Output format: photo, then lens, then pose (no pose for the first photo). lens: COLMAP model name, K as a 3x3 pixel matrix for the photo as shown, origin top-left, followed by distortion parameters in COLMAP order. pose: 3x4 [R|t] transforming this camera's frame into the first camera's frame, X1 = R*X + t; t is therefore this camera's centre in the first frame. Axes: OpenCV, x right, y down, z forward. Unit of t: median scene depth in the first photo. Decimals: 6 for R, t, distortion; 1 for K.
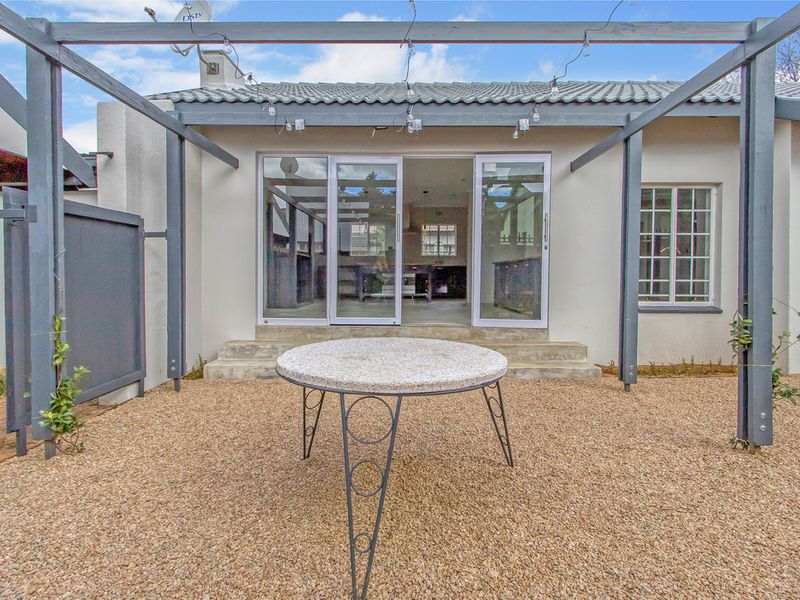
lens RADIAL K [[416.3, 0, 387.9], [0, 416.3, 291.6], [0, 0, 1]] dist [0.003215, -0.000270]
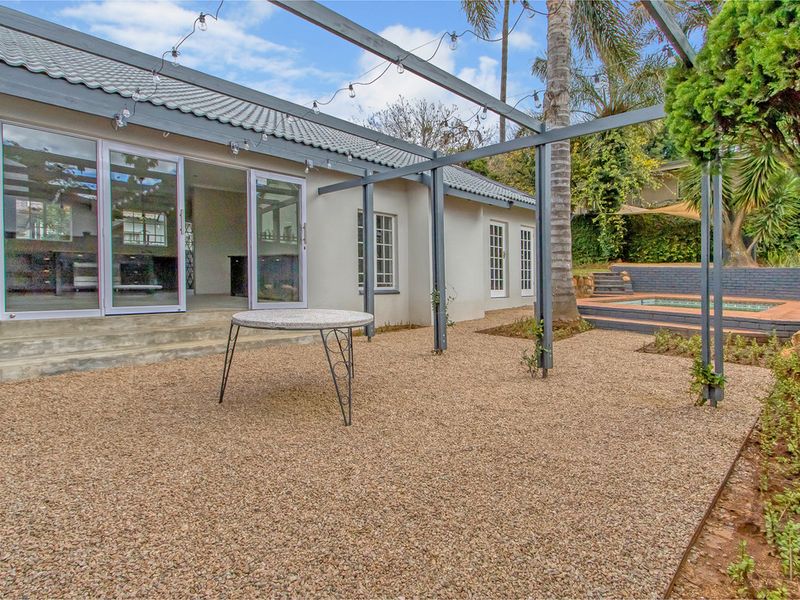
lens RADIAL K [[404.8, 0, 399.9], [0, 404.8, 255.5], [0, 0, 1]] dist [0.000354, 0.000252]
pose [[0.719332, 0.043113, 0.693328, -0.295992], [0.007020, 0.997570, -0.069315, 0.010961], [-0.694631, 0.054727, 0.717281, -0.146611]]
